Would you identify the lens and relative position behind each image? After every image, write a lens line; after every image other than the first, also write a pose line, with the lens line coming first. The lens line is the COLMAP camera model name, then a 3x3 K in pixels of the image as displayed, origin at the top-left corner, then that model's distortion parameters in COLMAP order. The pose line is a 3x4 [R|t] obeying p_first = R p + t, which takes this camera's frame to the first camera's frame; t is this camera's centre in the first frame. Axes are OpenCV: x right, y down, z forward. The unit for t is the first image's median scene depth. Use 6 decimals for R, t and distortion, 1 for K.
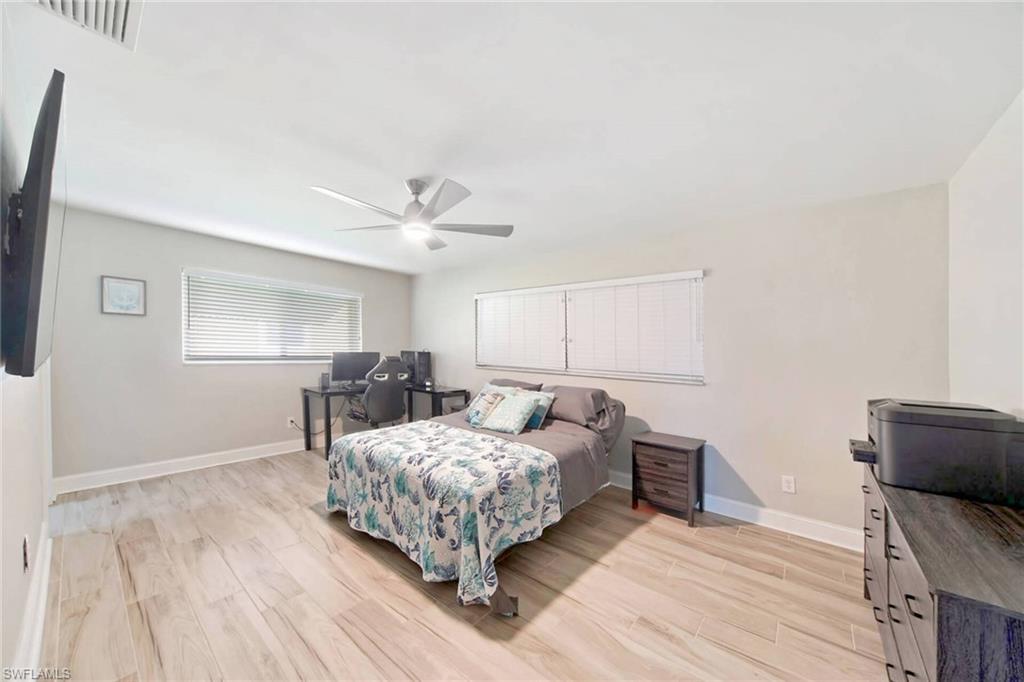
lens RADIAL K [[357.2, 0, 508.9], [0, 357.2, 348.9], [0, 0, 1]] dist [-0.004062, 0.000281]
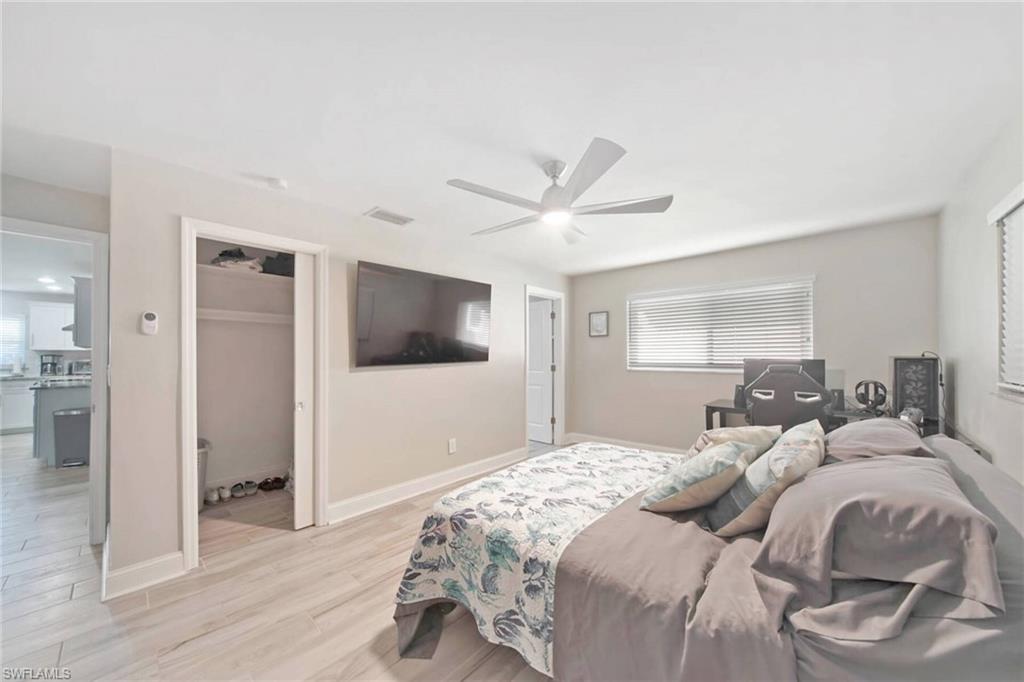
lens RADIAL K [[357.2, 0, 513.8], [0, 357.2, 358.8], [0, 0, 1]] dist [-0.004062, 0.000281]
pose [[-0.020708, -0.009942, -0.999736, 0.645100], [0.011544, 0.999882, -0.010183, 0.017627], [0.999719, -0.011752, -0.020591, 0.931593]]
